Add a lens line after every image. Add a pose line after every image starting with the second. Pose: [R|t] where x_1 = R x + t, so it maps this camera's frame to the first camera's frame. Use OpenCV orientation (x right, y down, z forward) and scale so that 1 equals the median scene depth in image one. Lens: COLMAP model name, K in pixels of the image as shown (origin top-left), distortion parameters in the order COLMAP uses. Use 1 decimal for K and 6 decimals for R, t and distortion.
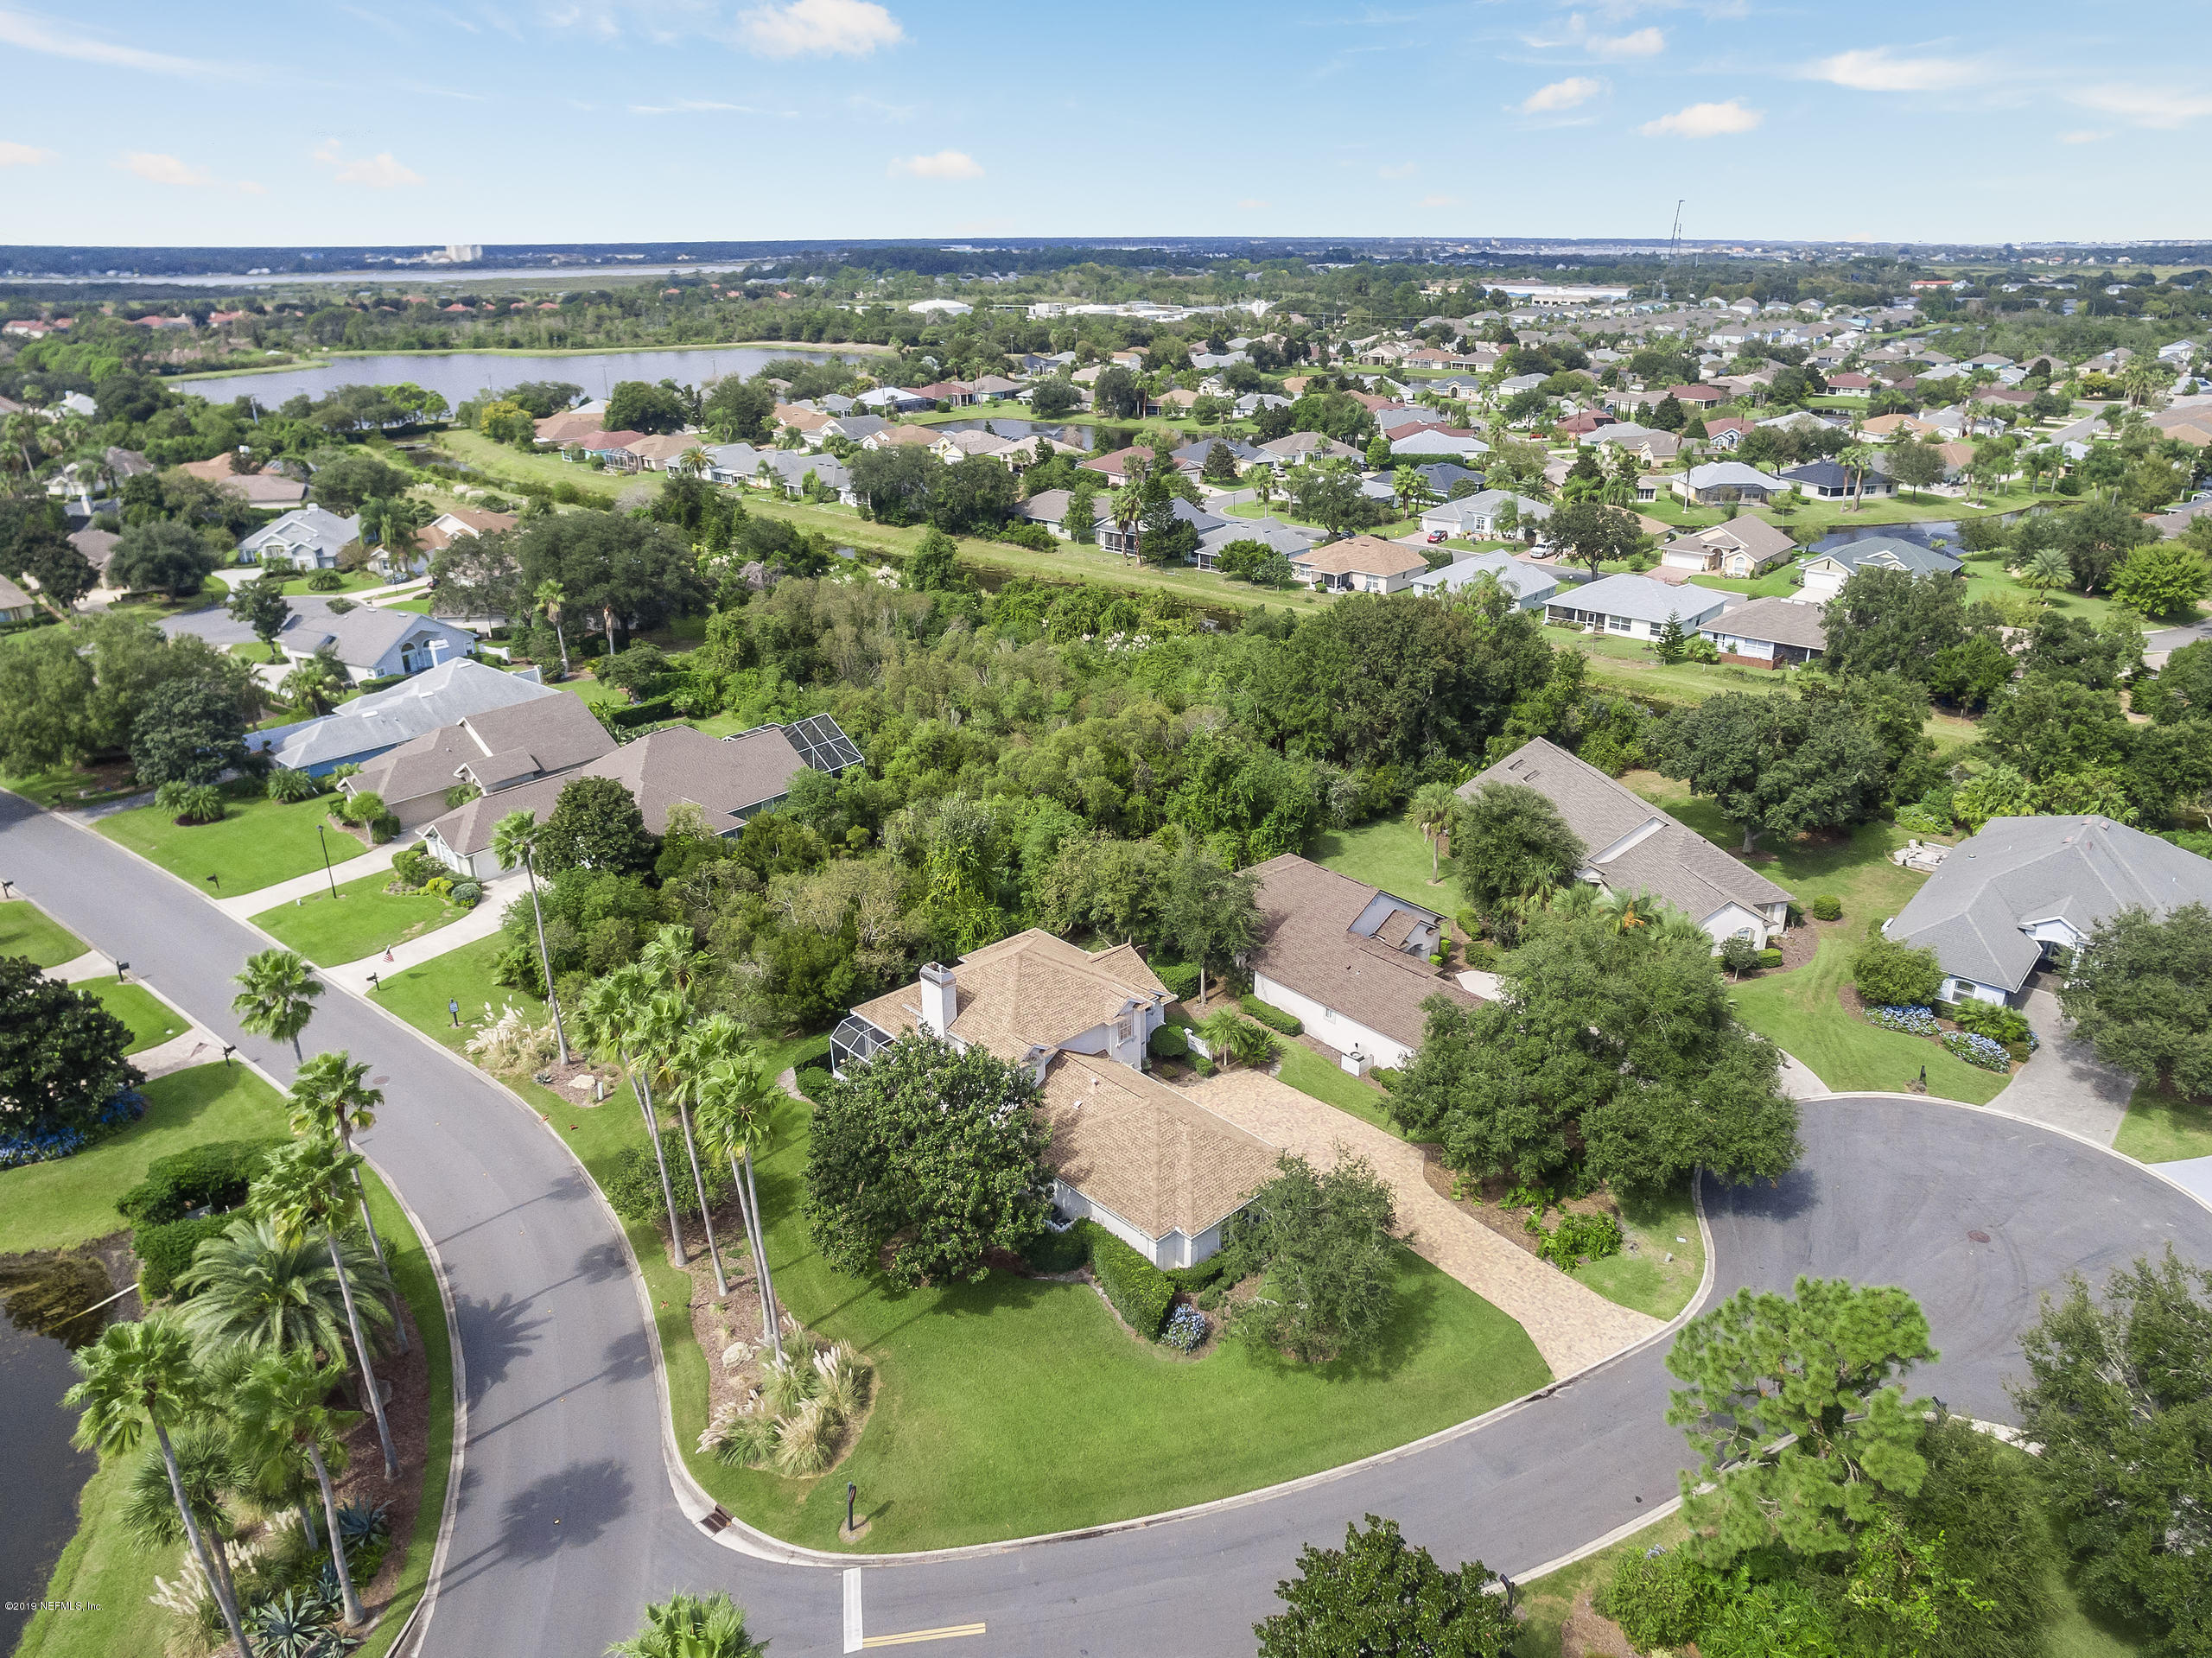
lens RADIAL K [[1452.0, 0, 1135.0], [0, 1452.0, 837.9], [0, 0, 1]] dist [-0.085543, 0.082069]
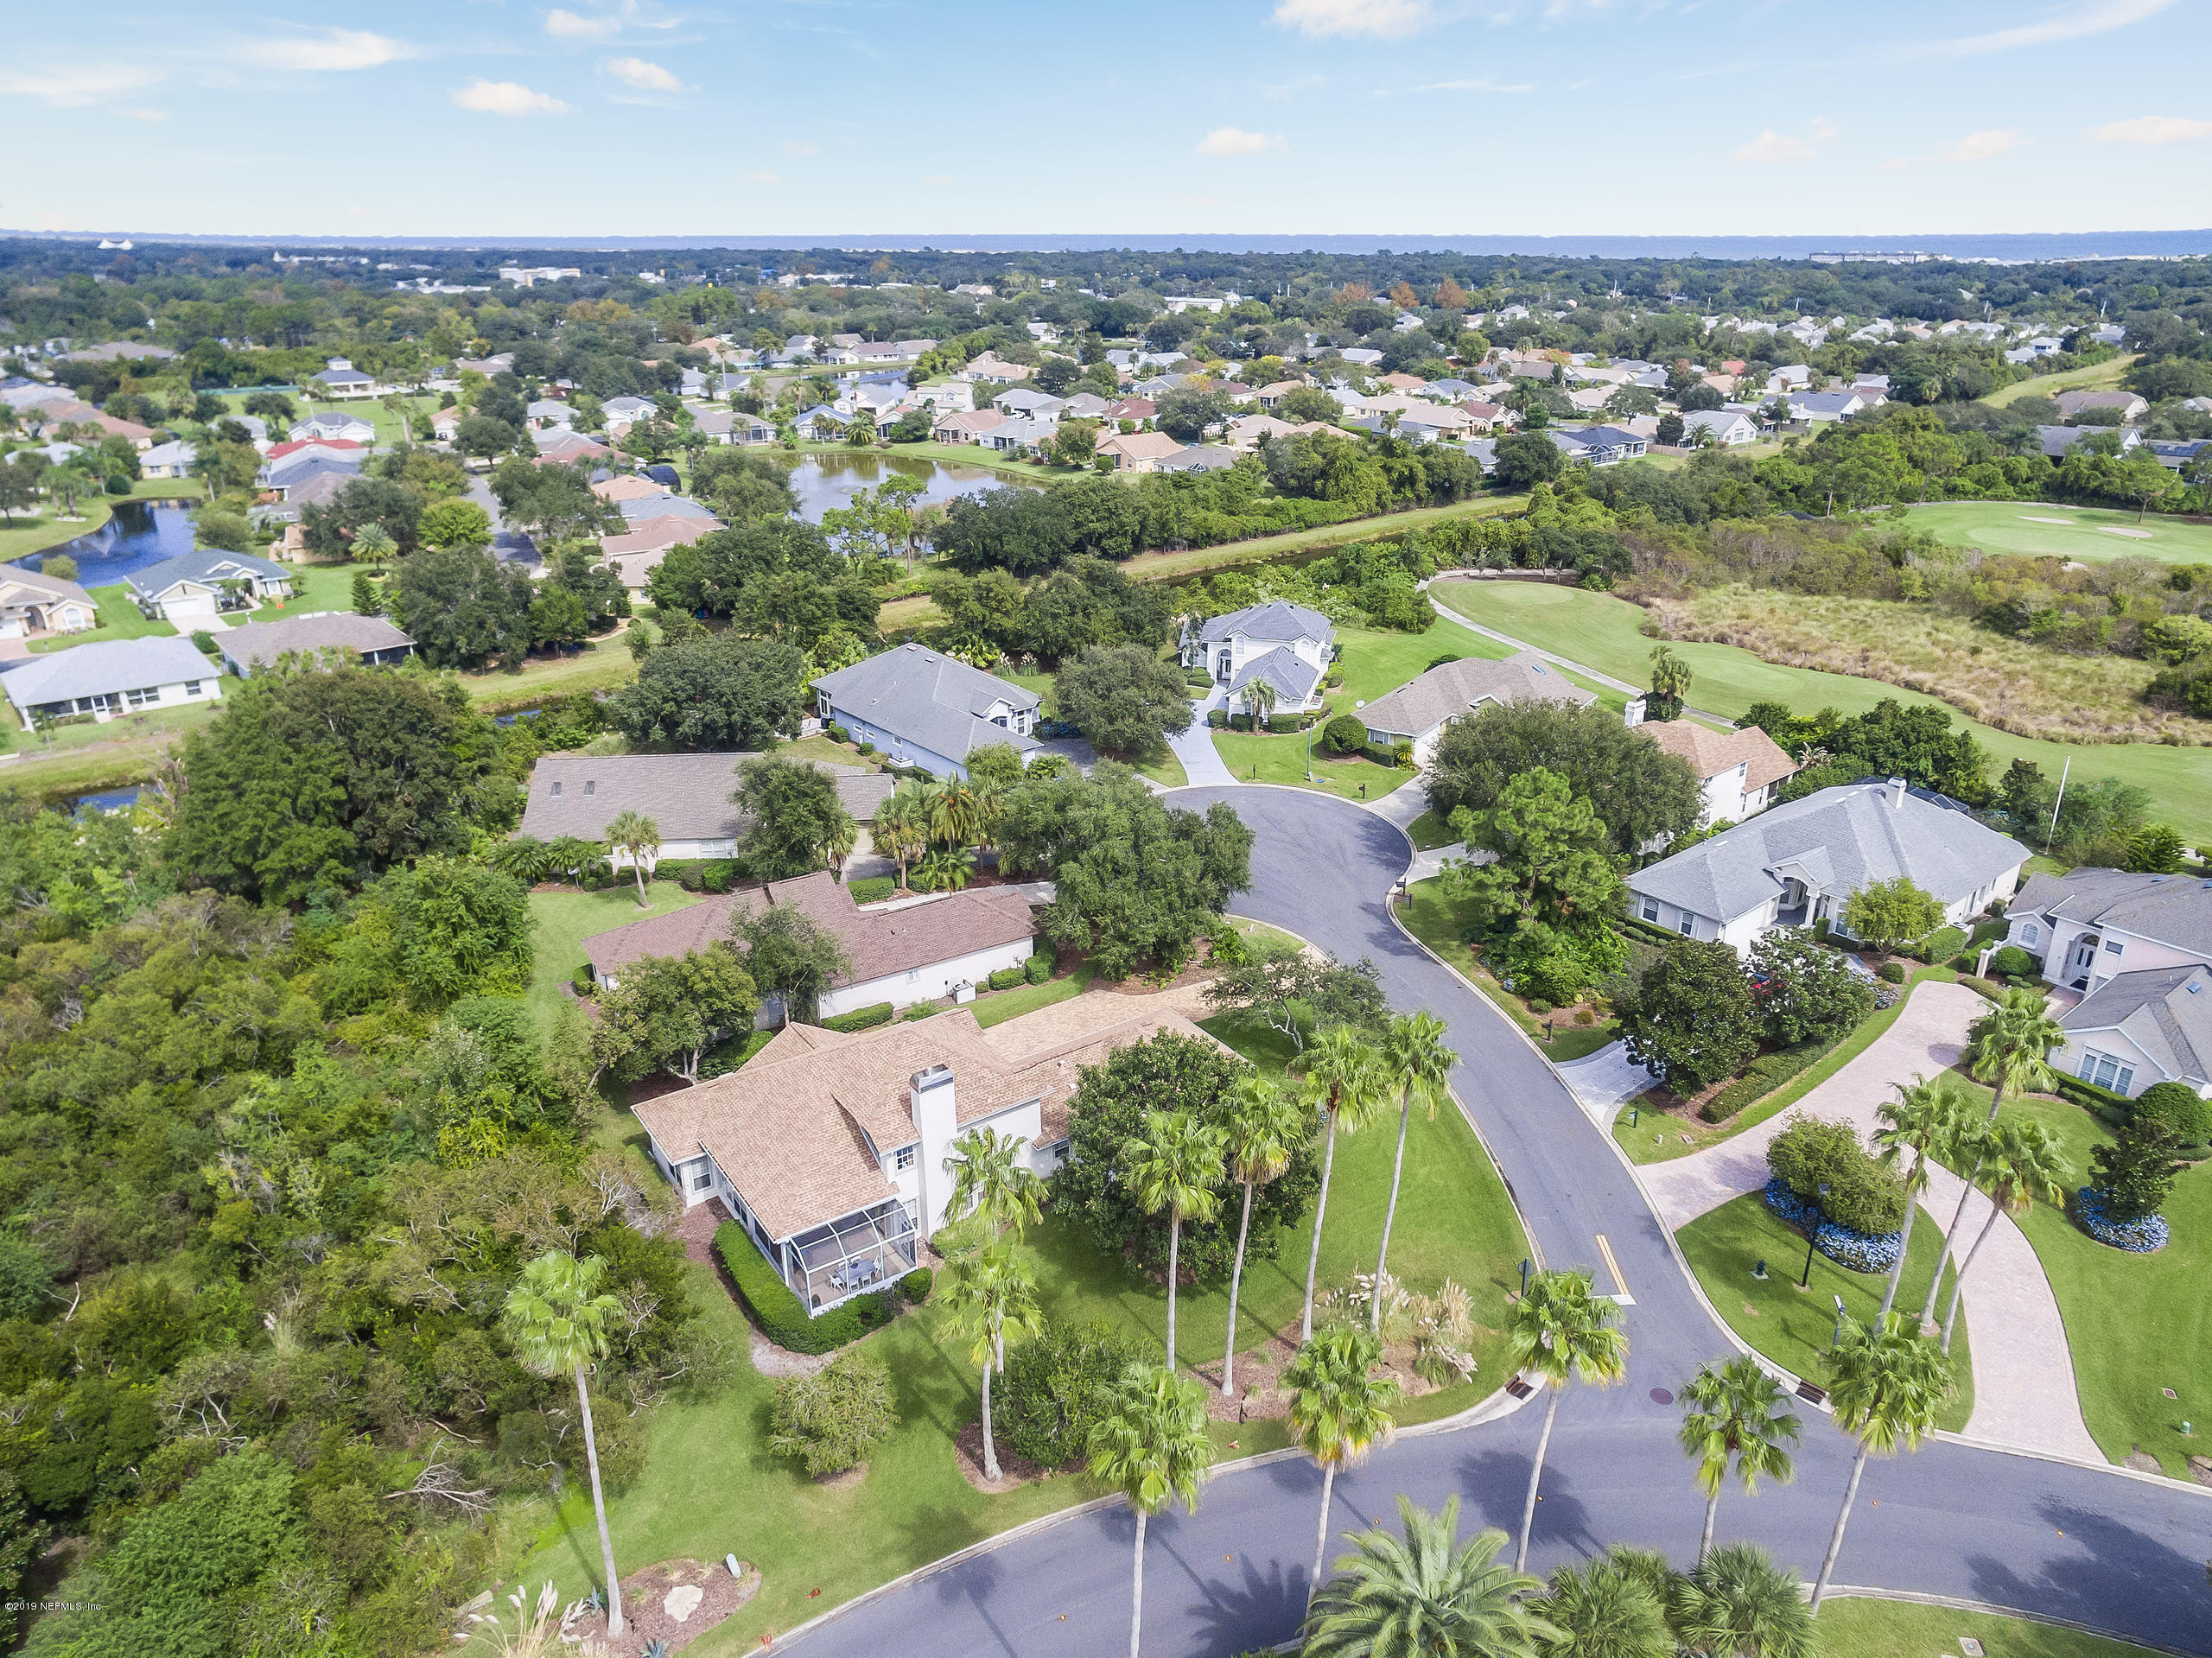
lens RADIAL K [[1452.0, 0, 1135.0], [0, 1452.0, 837.9], [0, 0, 1]] dist [-0.085543, 0.082069]
pose [[0.139347, -0.370511, 0.918316, -0.700923], [0.370186, 0.879617, 0.298724, -0.201408], [-0.918447, 0.298321, 0.259730, 0.498869]]
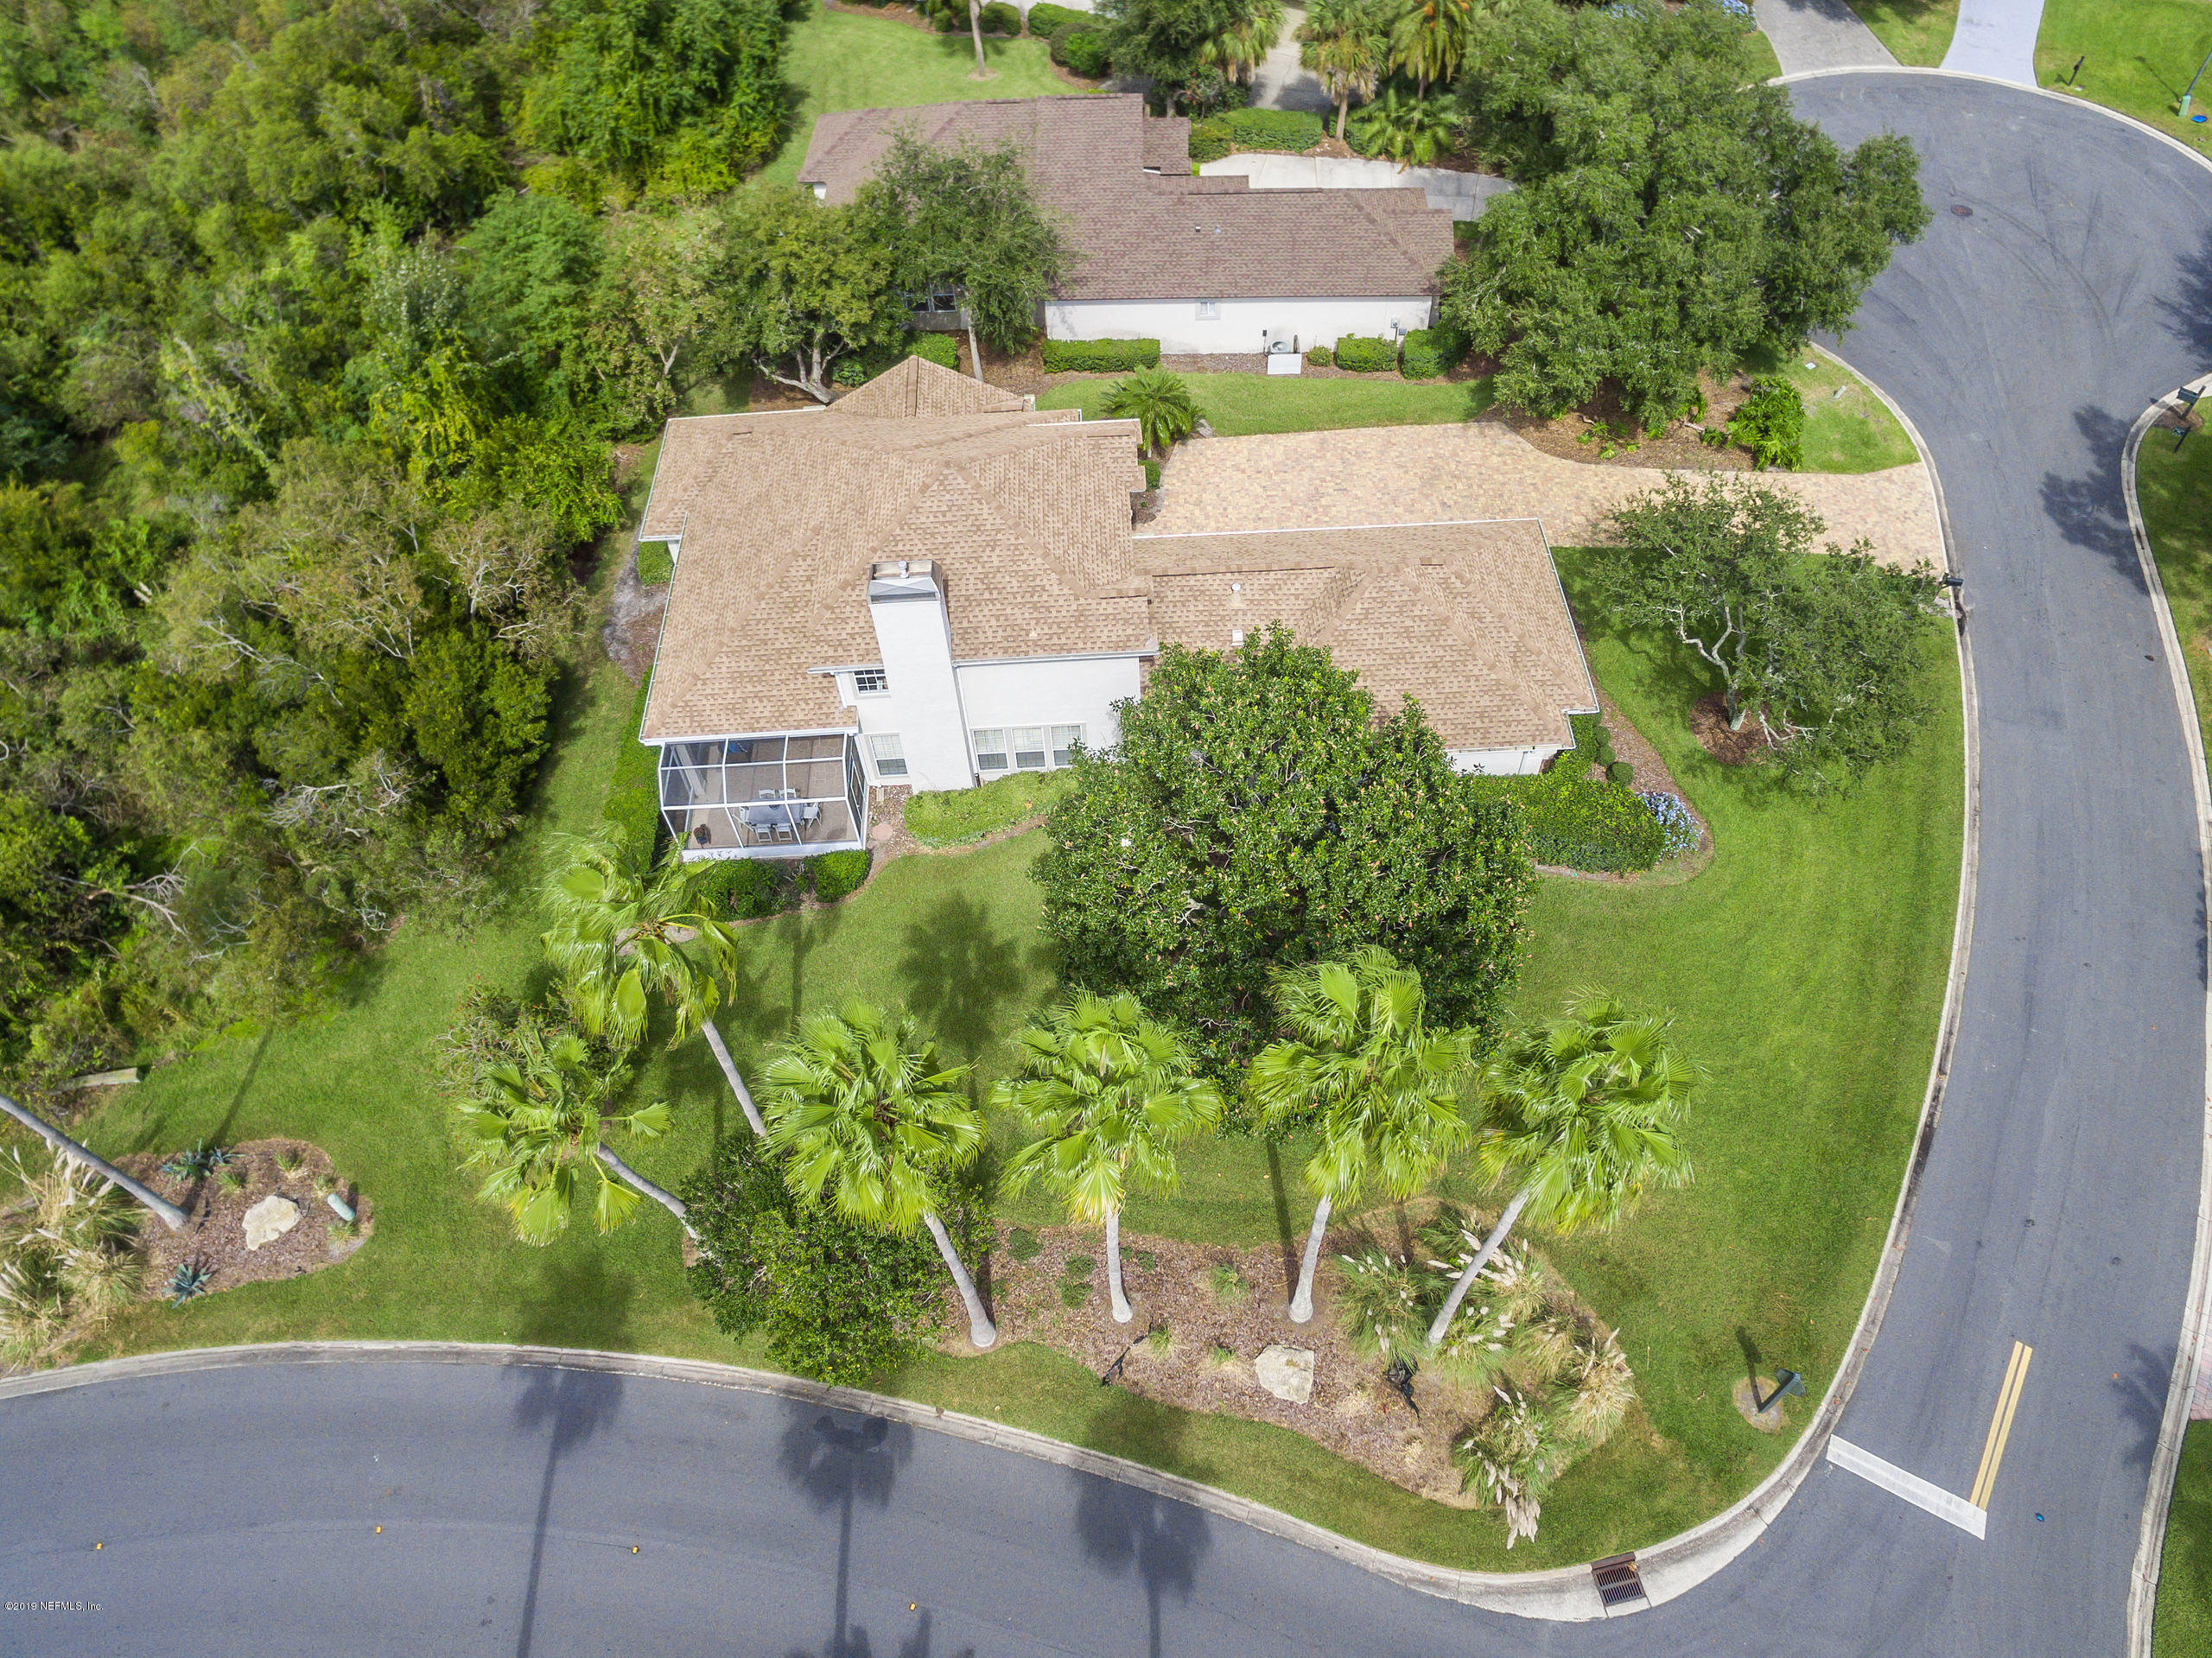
lens RADIAL K [[1452.0, 0, 1135.0], [0, 1452.0, 837.9], [0, 0, 1]] dist [-0.085543, 0.082069]
pose [[0.652904, -0.617411, 0.438771, -0.284865], [0.304165, 0.744238, 0.594637, -0.087650], [-0.693686, -0.254782, 0.673711, 0.479311]]
